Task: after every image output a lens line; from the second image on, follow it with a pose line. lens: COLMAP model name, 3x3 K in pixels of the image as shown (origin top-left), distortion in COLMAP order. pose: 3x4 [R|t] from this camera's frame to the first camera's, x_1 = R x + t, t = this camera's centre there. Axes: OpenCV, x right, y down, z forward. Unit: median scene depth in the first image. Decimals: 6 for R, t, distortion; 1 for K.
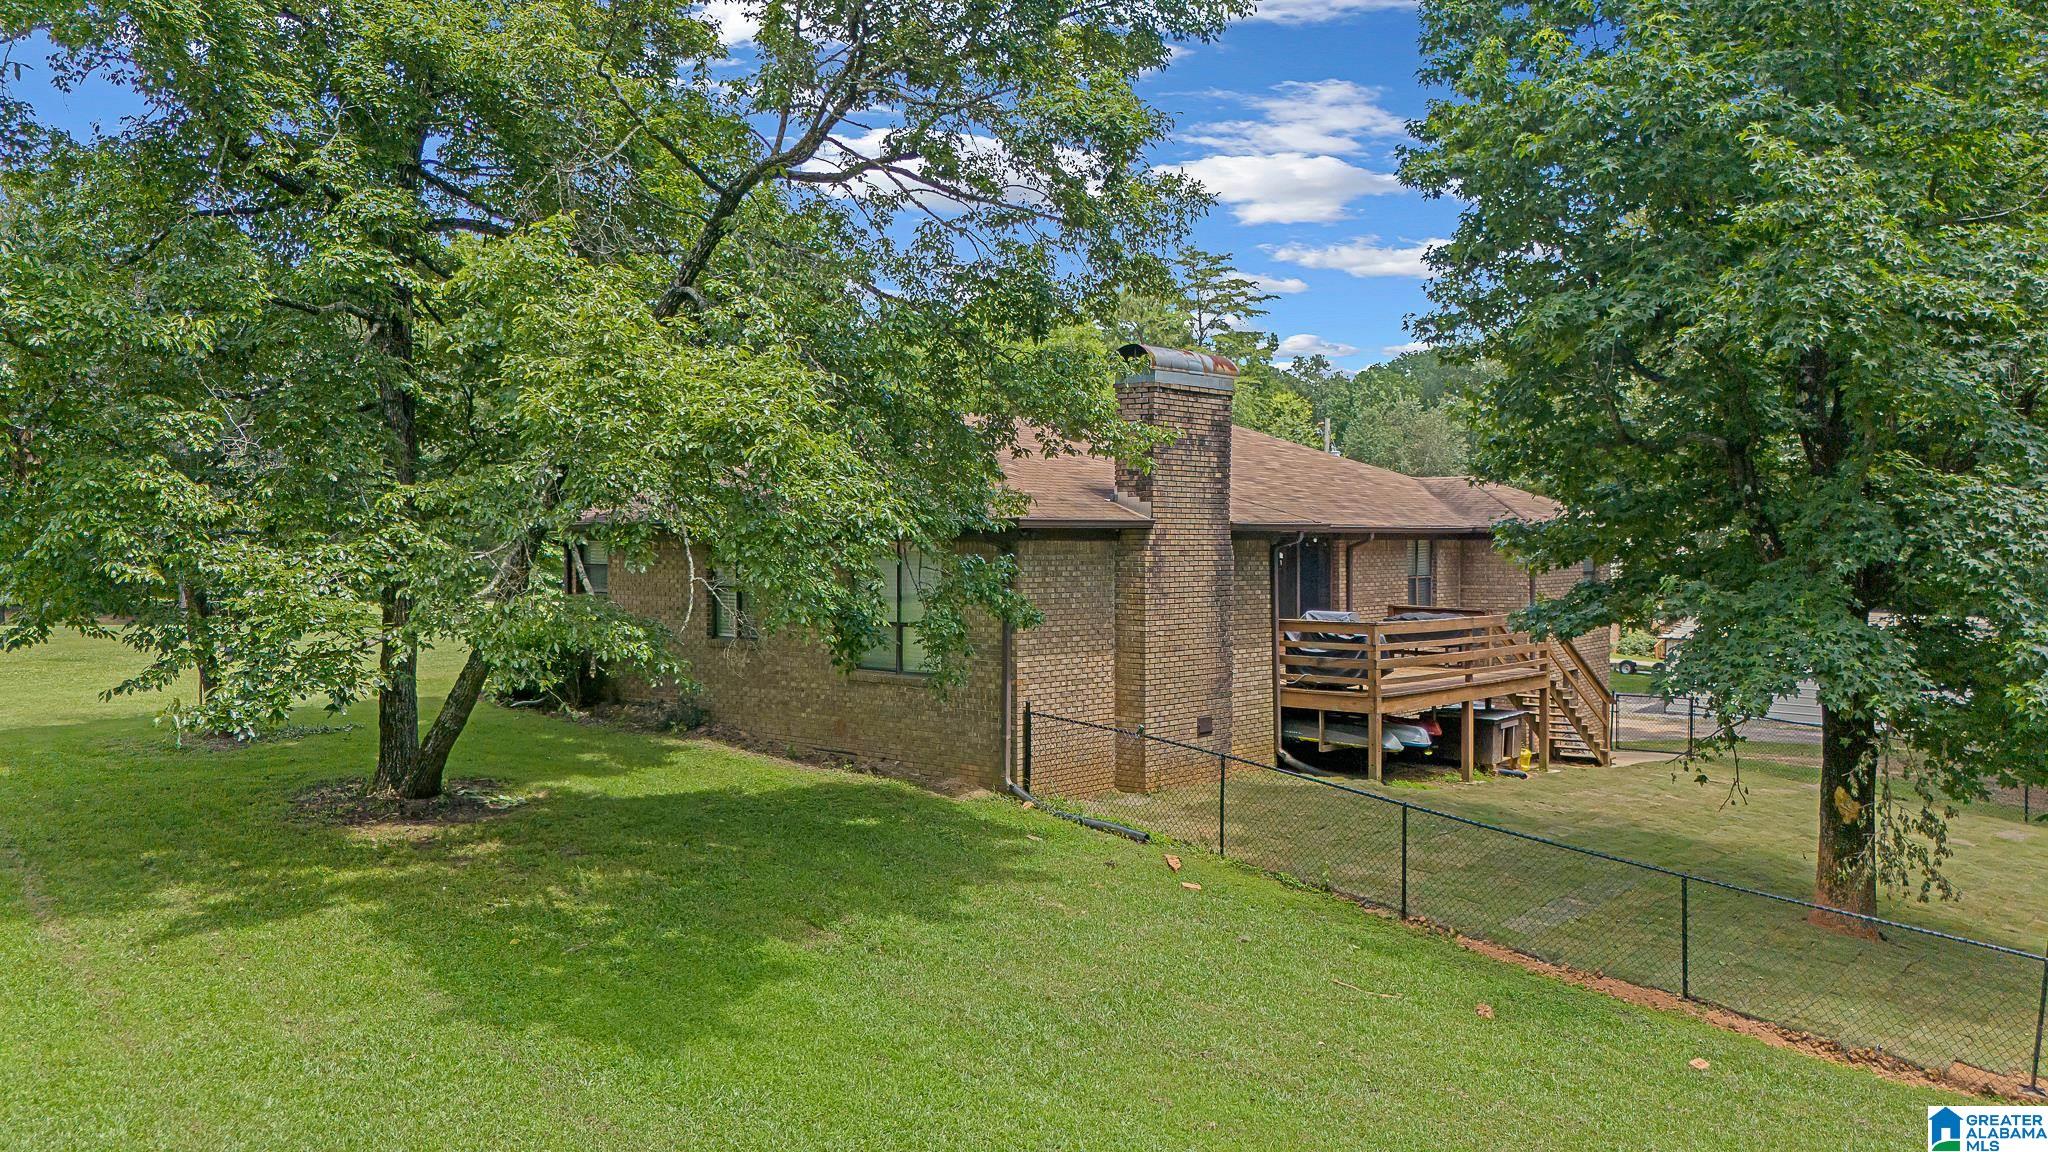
lens RADIAL K [[1618.7, 0, 1022.5], [0, 1618.7, 515.2], [0, 0, 1]] dist [0.008764, 0.002479]
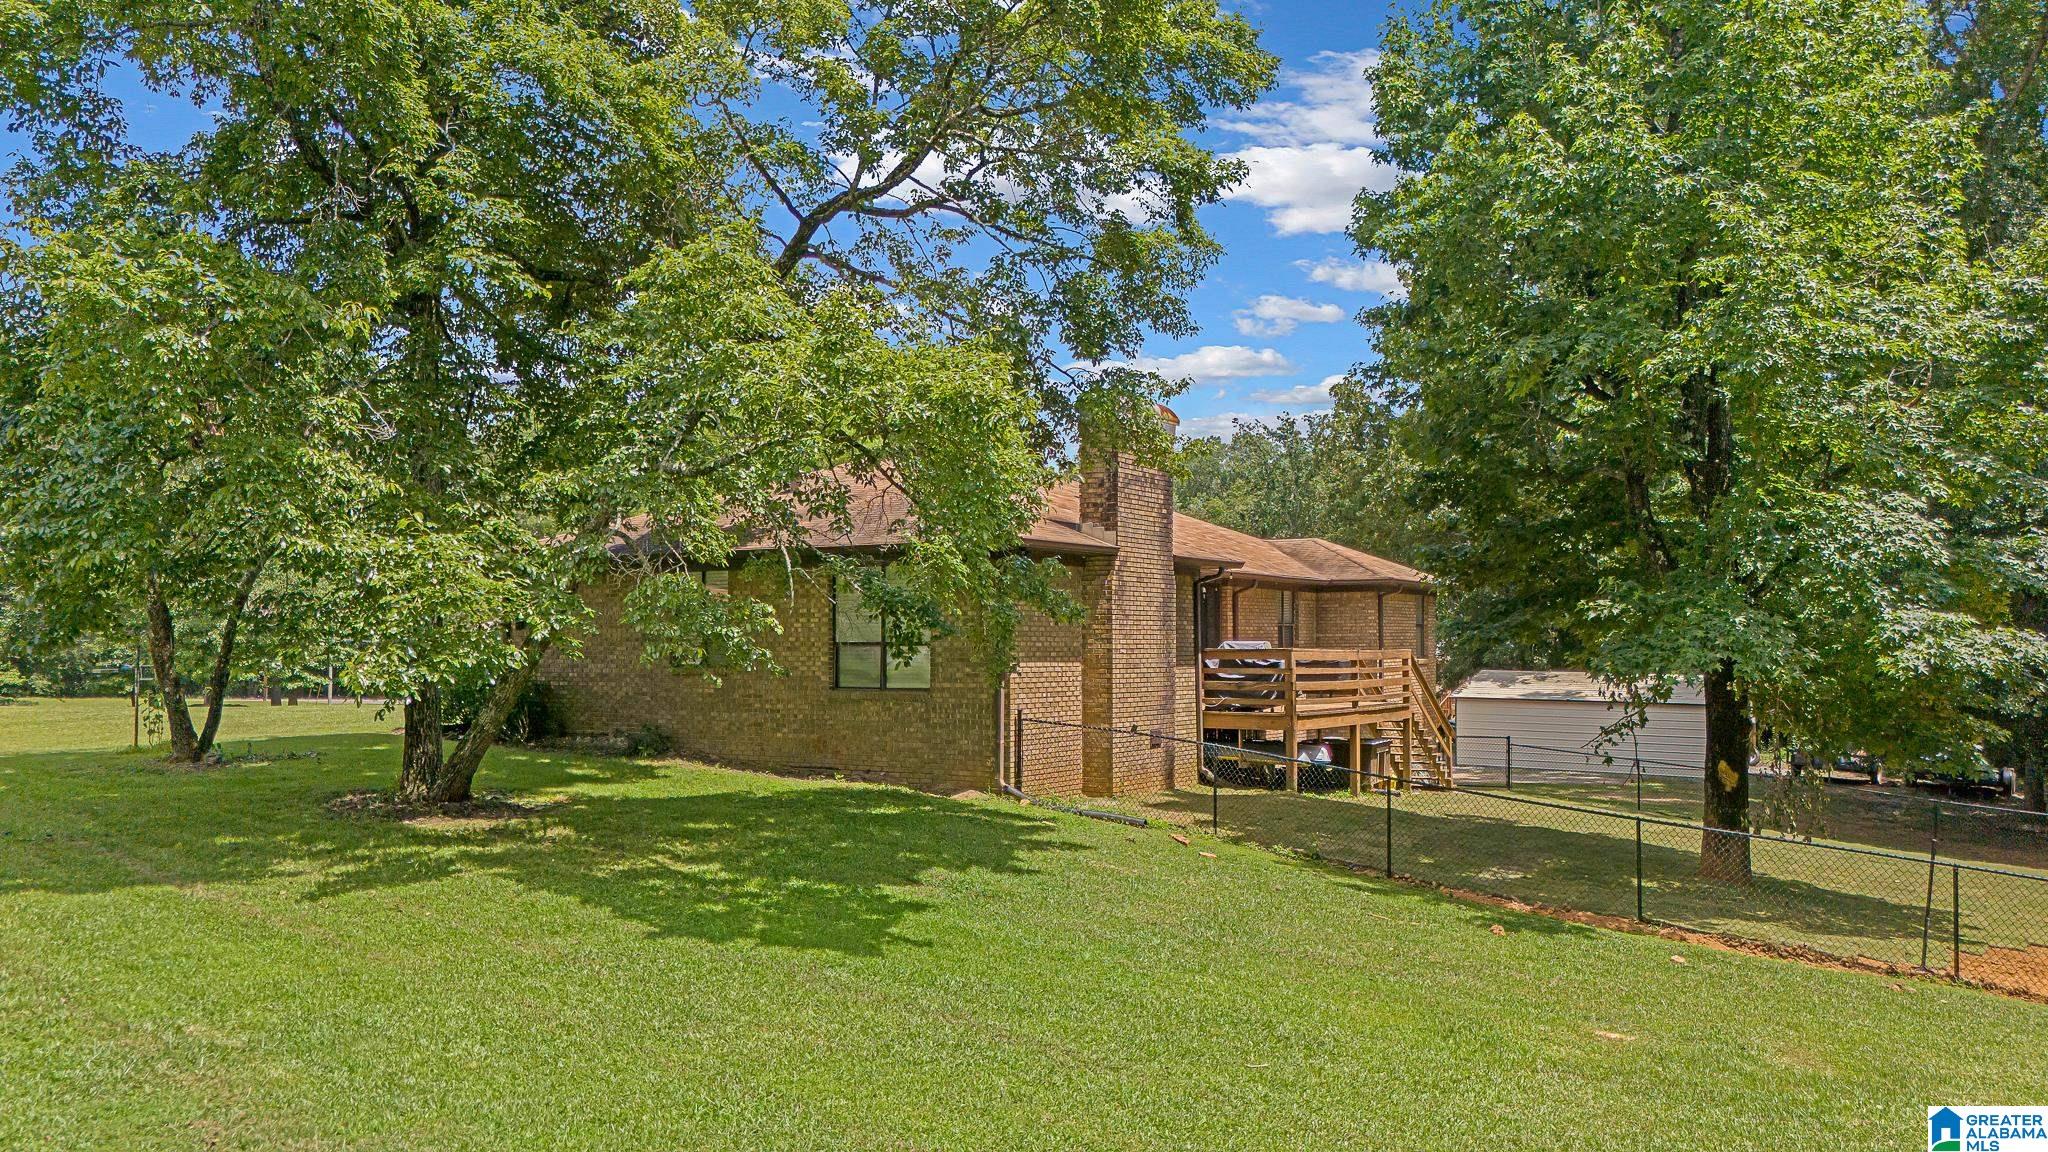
lens RADIAL K [[1641.4, 0, 1024.0], [0, 1641.4, 576.0], [0, 0, 1]] dist [0.010336, 0.007527]
pose [[0.982431, 0.007095, 0.186492, -0.226938], [-0.000756, 0.999420, -0.034037, 0.072009], [-0.186625, 0.033298, 0.981867, -0.098330]]
